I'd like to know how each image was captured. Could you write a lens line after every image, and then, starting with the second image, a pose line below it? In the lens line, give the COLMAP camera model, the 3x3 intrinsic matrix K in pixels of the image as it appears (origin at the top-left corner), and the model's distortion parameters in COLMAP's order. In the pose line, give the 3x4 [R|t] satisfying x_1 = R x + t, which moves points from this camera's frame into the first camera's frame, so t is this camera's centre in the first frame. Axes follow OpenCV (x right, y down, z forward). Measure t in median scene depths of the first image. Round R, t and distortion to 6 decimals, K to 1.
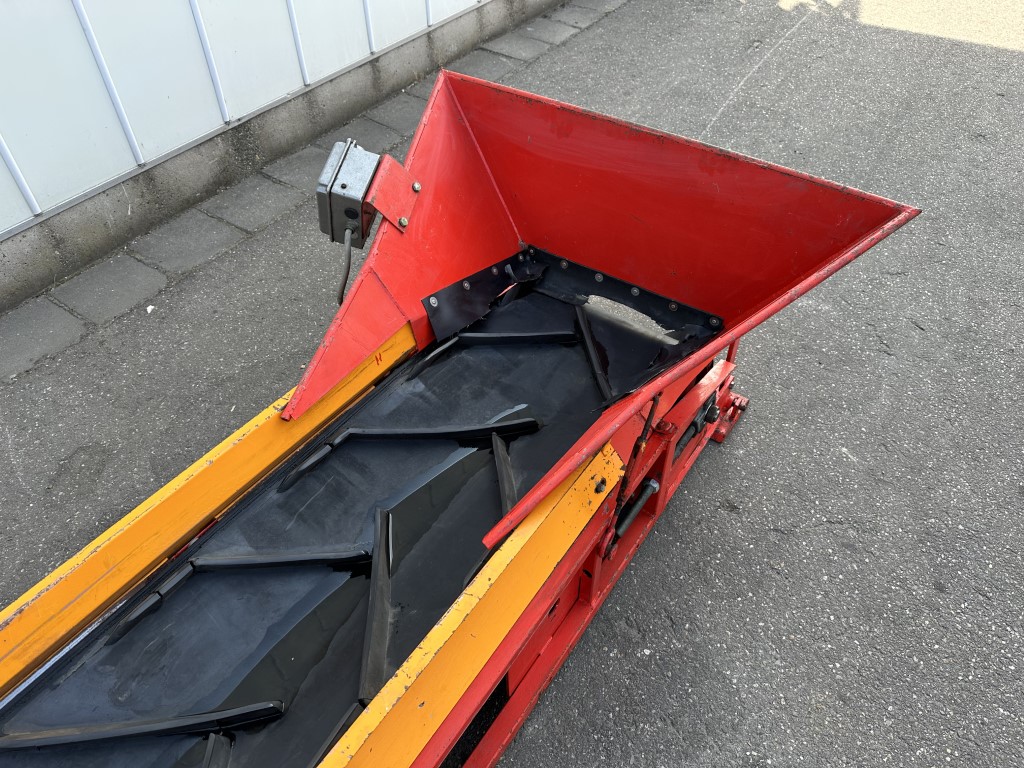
lens RADIAL K [[719.9, 0, 512.7], [0, 719.9, 384.0], [0, 0, 1]] dist [0.037395, -0.034421]
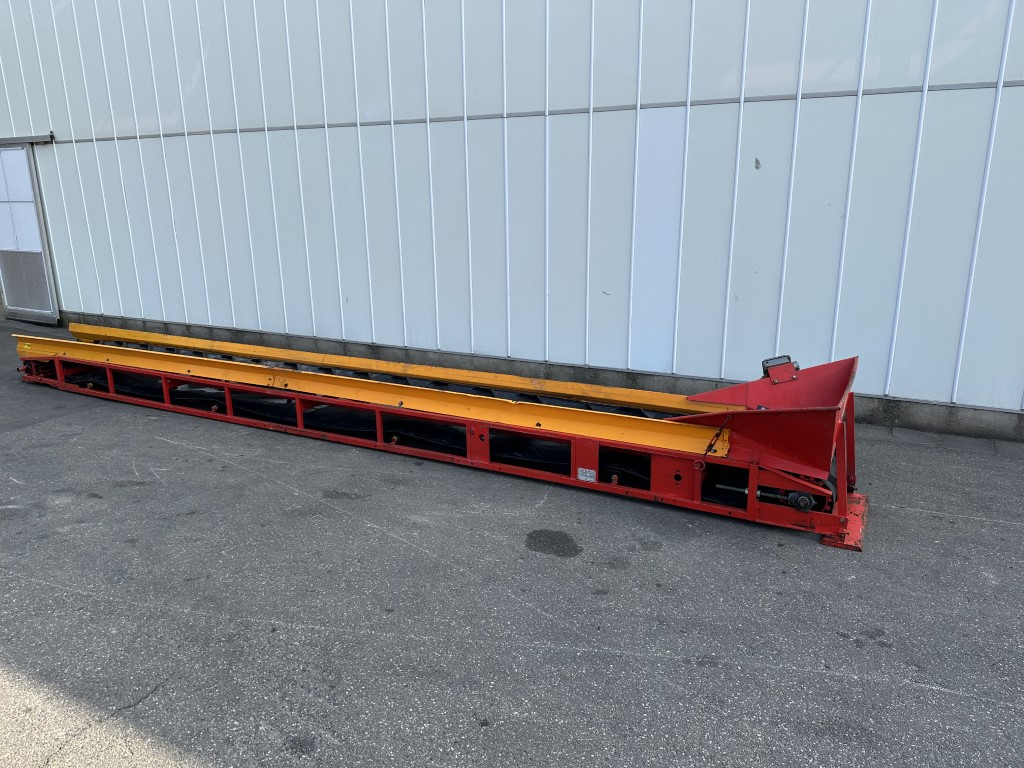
lens RADIAL K [[719.9, 0, 513.3], [0, 719.9, 384.1], [0, 0, 1]] dist [0.037395, -0.034421]
pose [[0.133862, 0.261119, -0.955980, 1.136772], [-0.712974, 0.695377, 0.090102, 0.118823], [0.688294, 0.669528, 0.279256, -0.170568]]
